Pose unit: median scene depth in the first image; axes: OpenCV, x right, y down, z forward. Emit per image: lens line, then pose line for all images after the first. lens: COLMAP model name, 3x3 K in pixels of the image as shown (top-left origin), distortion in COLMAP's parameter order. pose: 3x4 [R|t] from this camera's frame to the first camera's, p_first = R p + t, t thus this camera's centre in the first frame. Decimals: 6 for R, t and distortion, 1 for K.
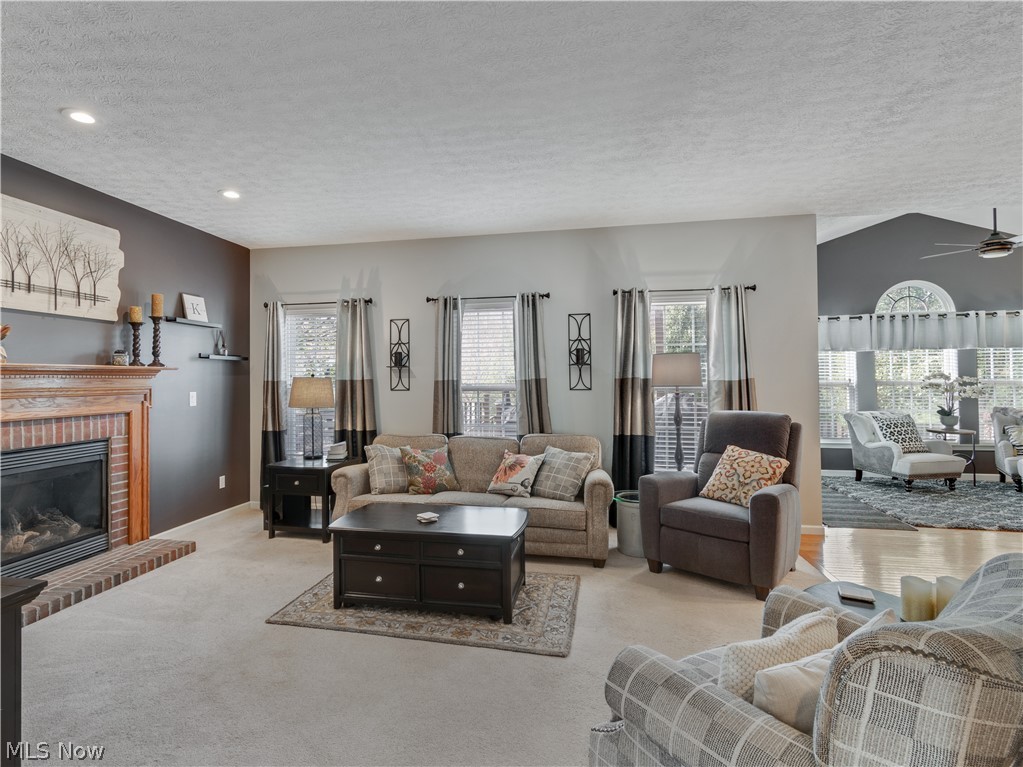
lens RADIAL K [[537.0, 0, 504.3], [0, 537.0, 368.7], [0, 0, 1]] dist [0.006731, 0.002432]
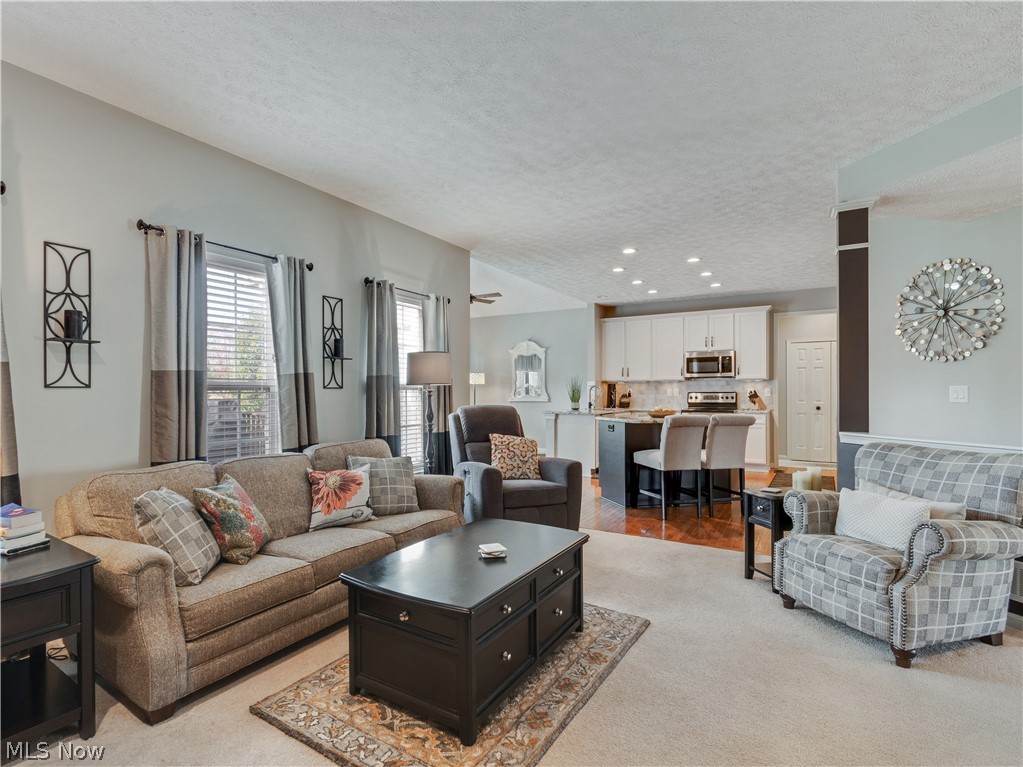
lens RADIAL K [[516.1, 0, 473.5], [0, 516.1, 385.3], [0, 0, 1]] dist [0.014323, 0.000469]
pose [[0.382206, 0.014447, 0.923964, -0.522626], [-0.019002, 0.999789, -0.007772, 0.036342], [-0.923882, -0.014587, 0.382400, 0.488101]]
